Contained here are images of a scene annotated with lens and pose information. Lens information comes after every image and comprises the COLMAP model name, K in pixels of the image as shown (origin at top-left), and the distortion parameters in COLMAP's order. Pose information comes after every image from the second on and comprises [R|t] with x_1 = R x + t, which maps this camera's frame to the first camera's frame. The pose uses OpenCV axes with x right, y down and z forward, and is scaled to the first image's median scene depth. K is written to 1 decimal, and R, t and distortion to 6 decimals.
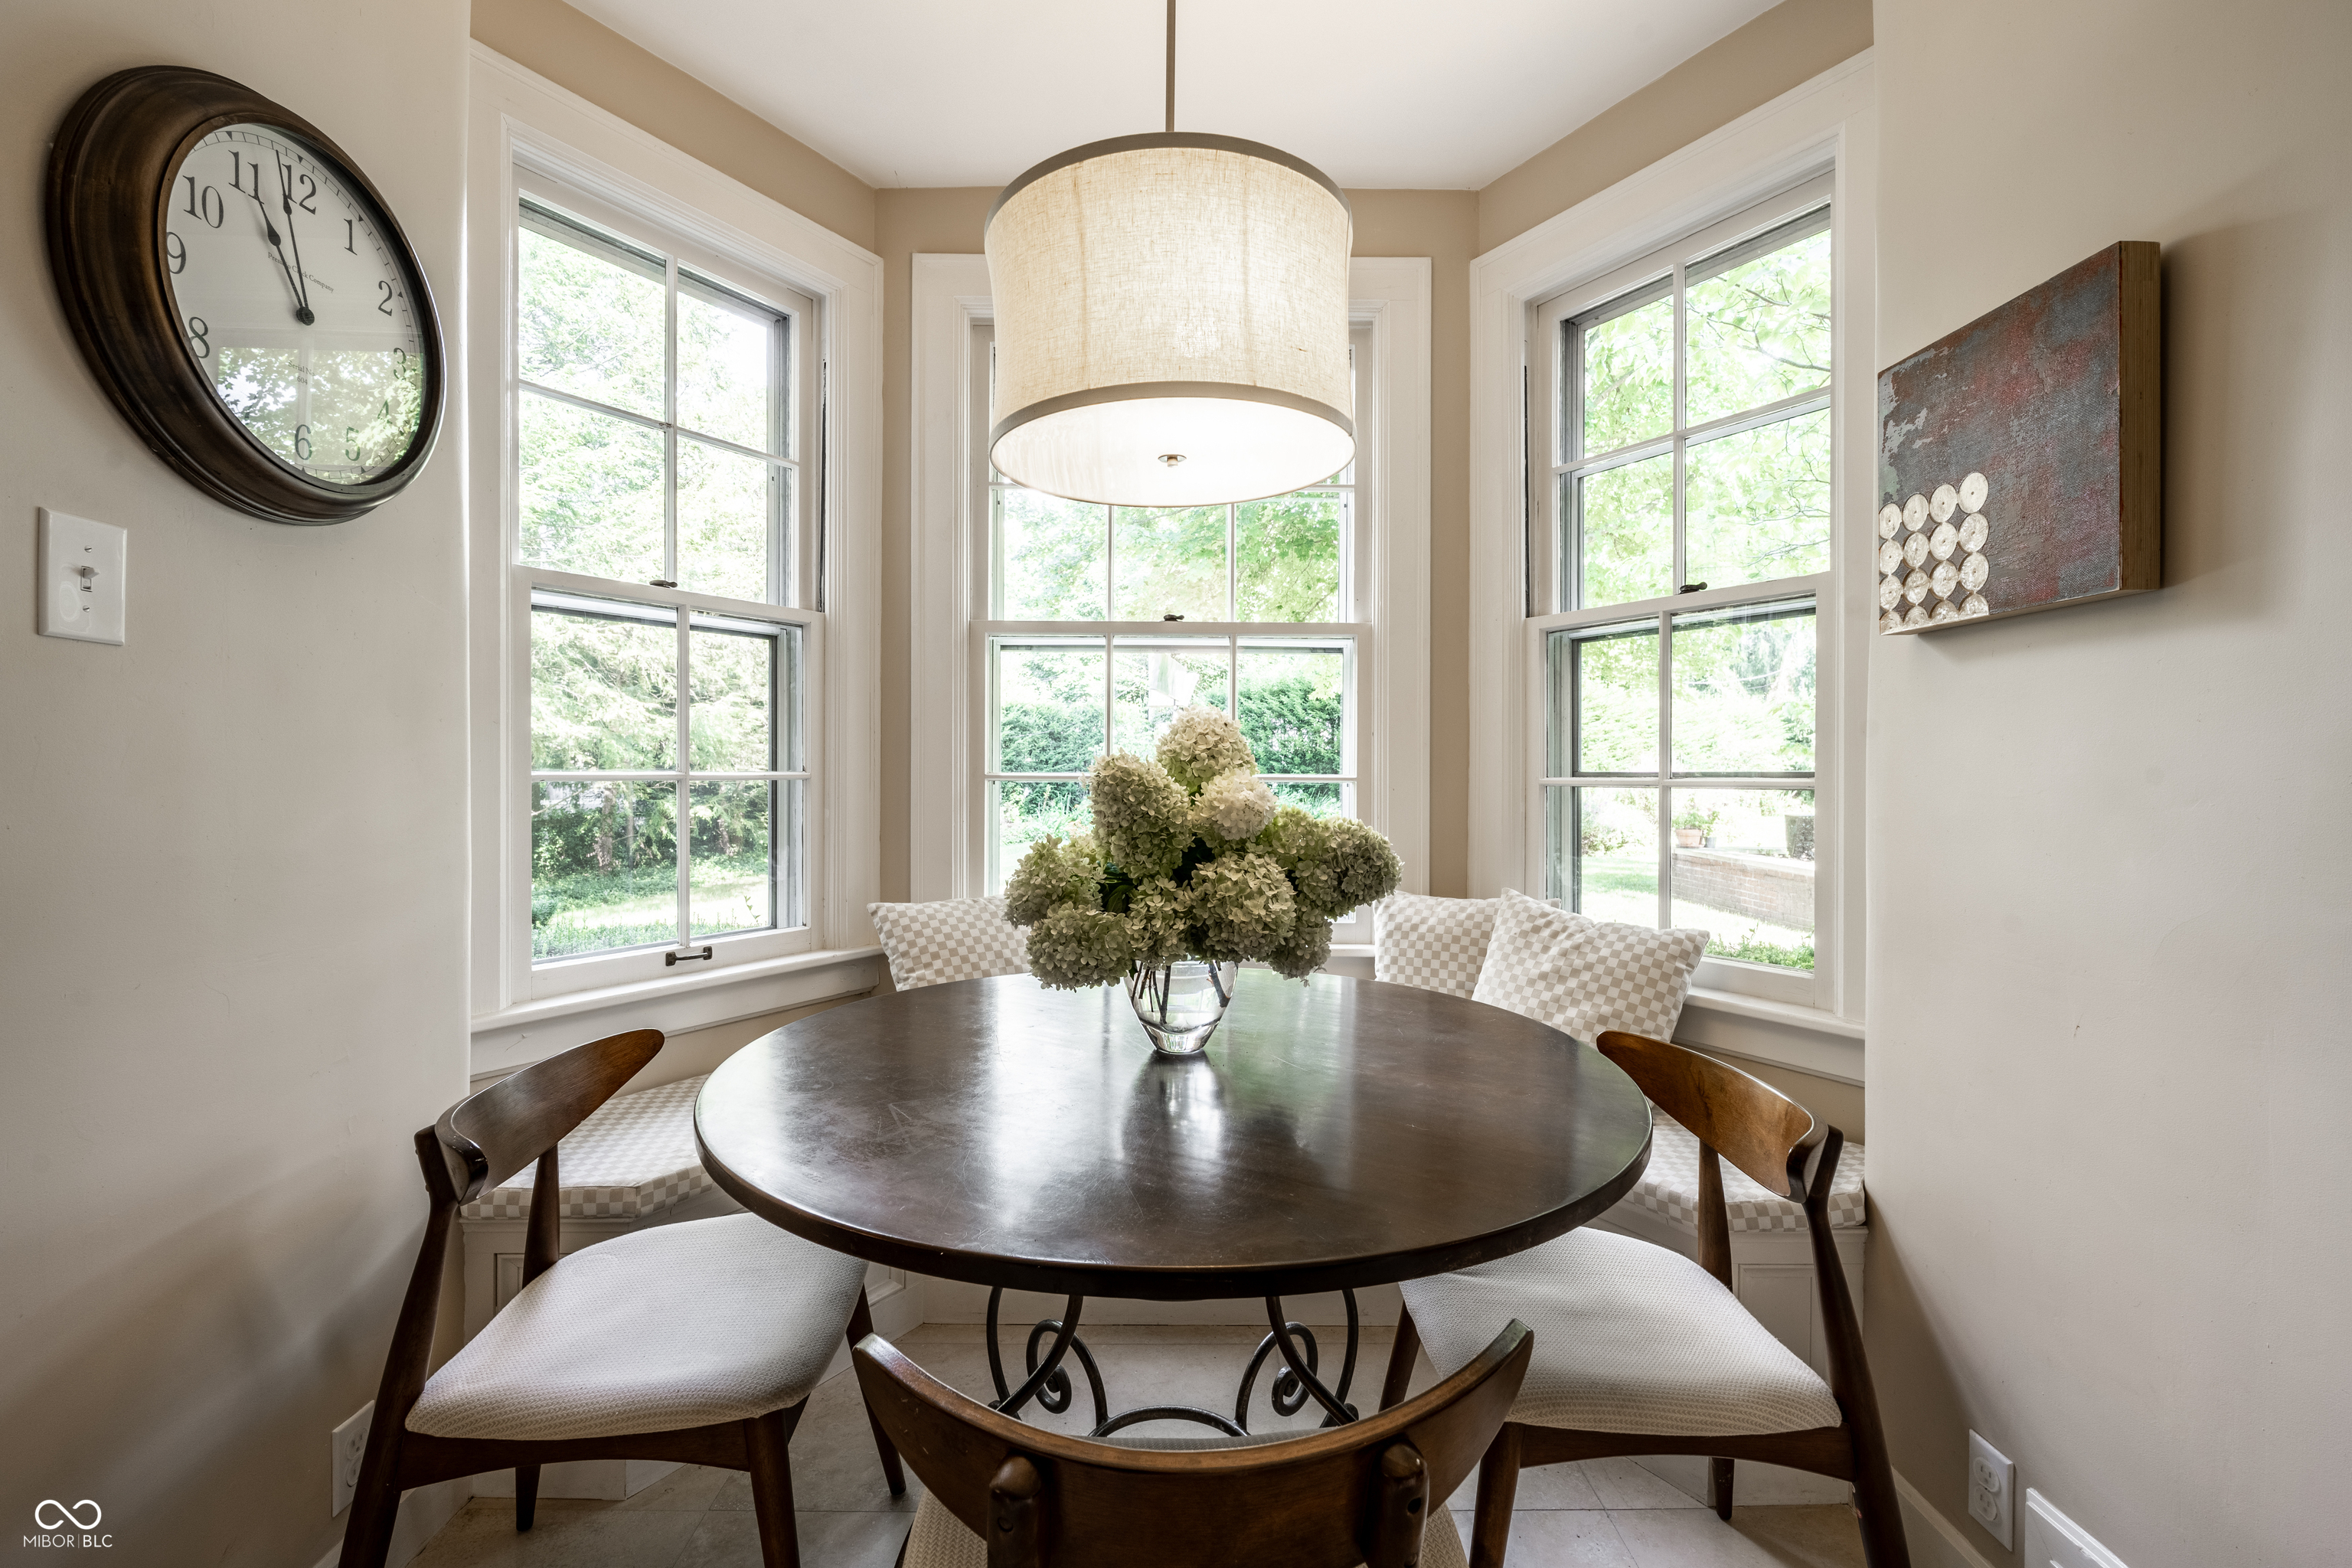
lens RADIAL K [[1057.6, 0, 1177.1], [0, 1057.6, 776.9], [0, 0, 1]] dist [0.002066, -0.000596]
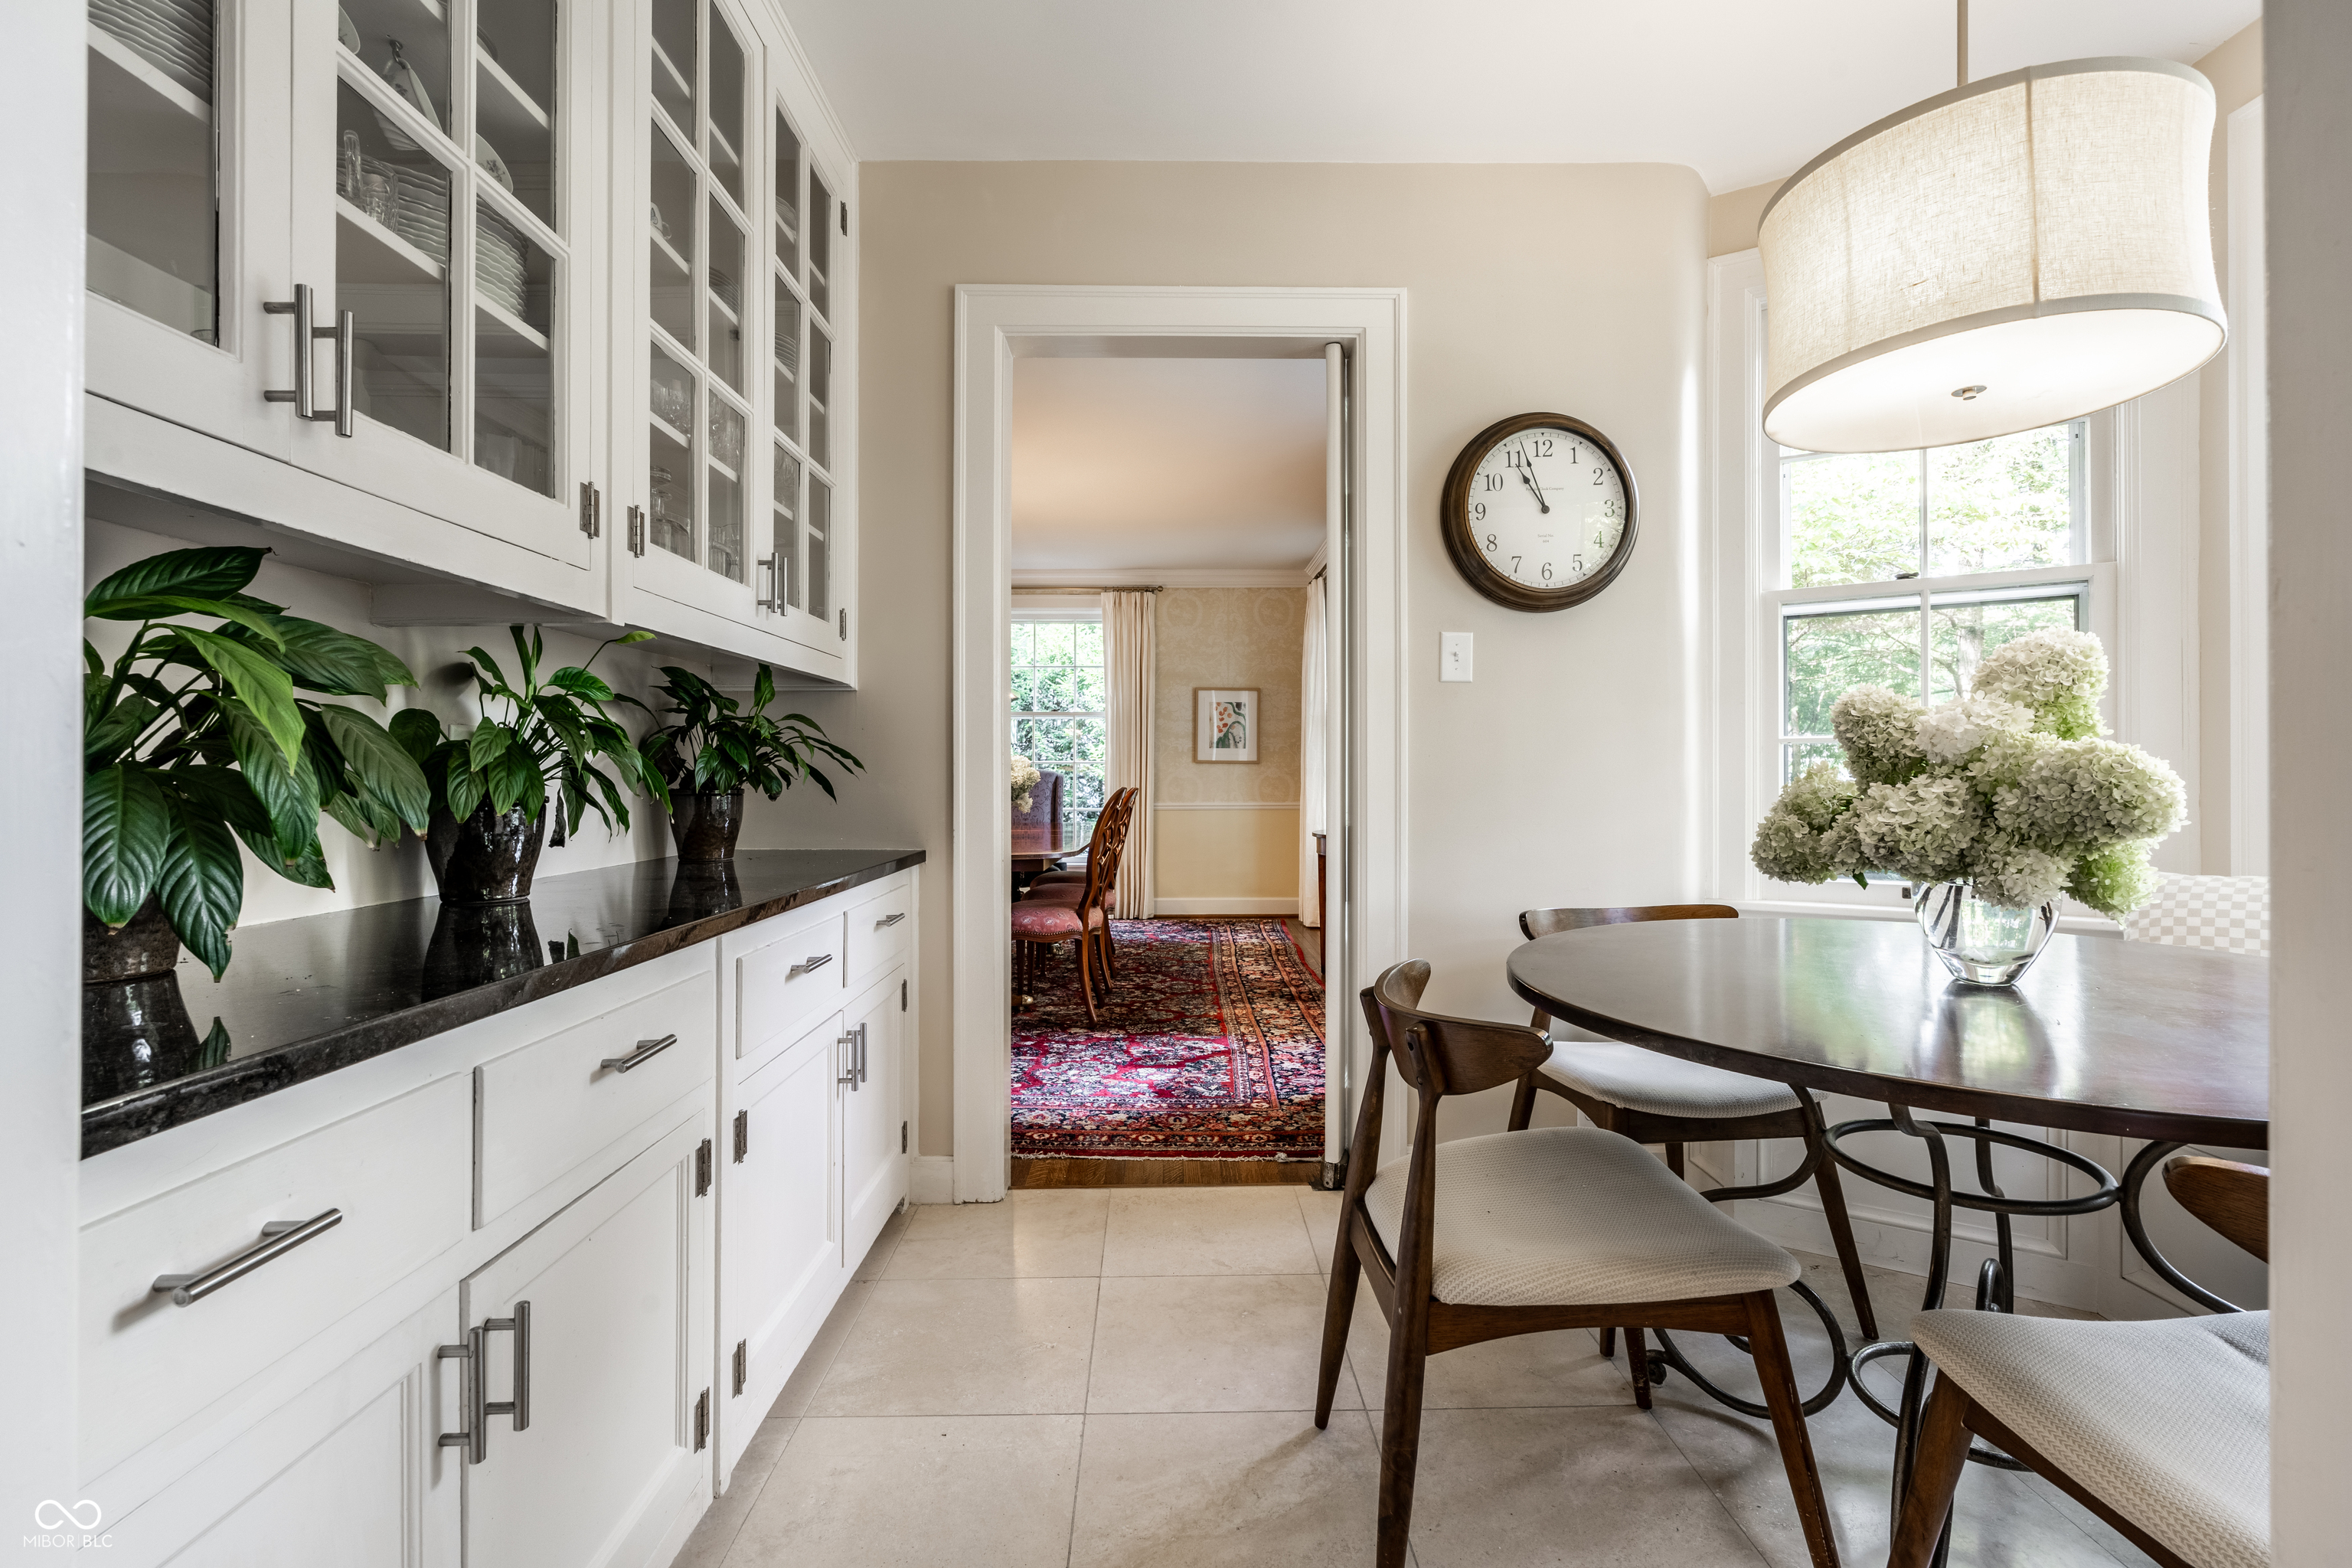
lens RADIAL K [[1057.6, 0, 1176.3], [0, 1057.6, 775.5], [0, 0, 1]] dist [0.002066, -0.000596]
pose [[0.004158, -0.005125, -0.999978, 1.185390], [-0.002042, 0.999985, -0.005133, 0.085957], [0.999989, 0.002063, 0.004147, 0.281392]]
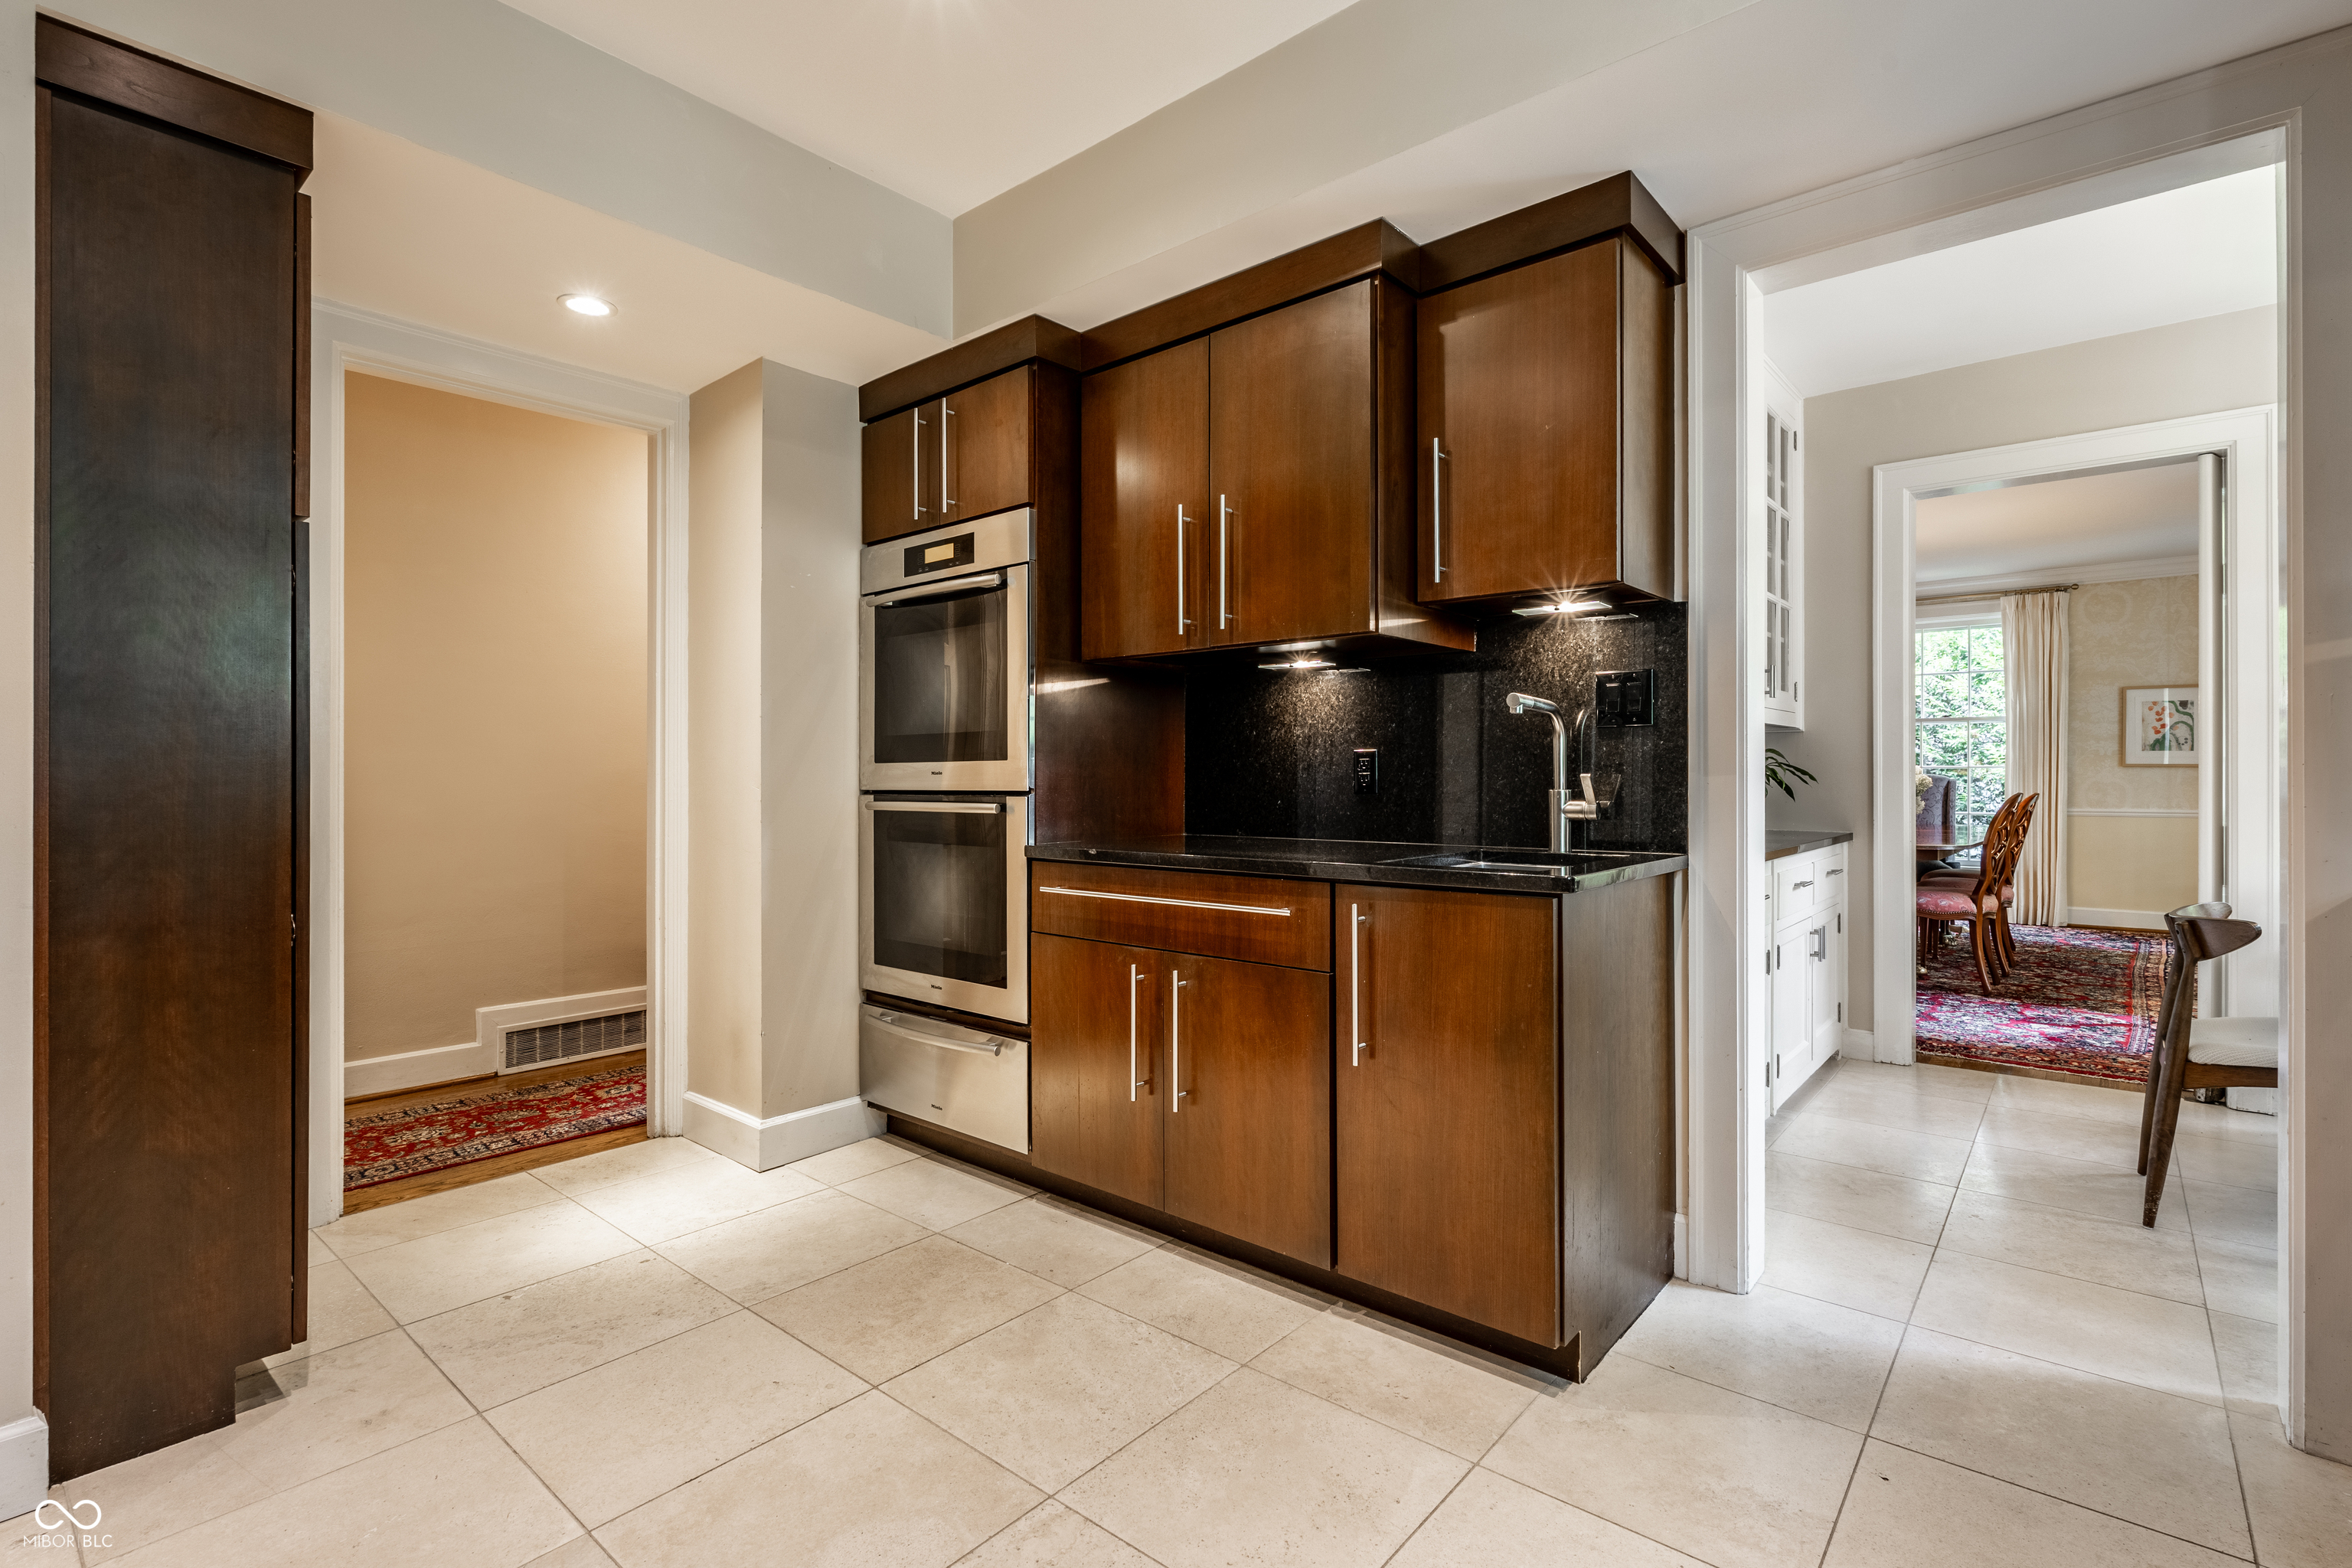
lens RADIAL K [[1057.6, 0, 1261.2], [0, 1057.6, 771.9], [0, 0, 1]] dist [0.002066, -0.000596]
pose [[-0.630511, -0.008143, -0.776137, 2.706805], [-0.004814, 0.999967, -0.006581, 0.067686], [0.776165, -0.000413, -0.630529, 0.429661]]
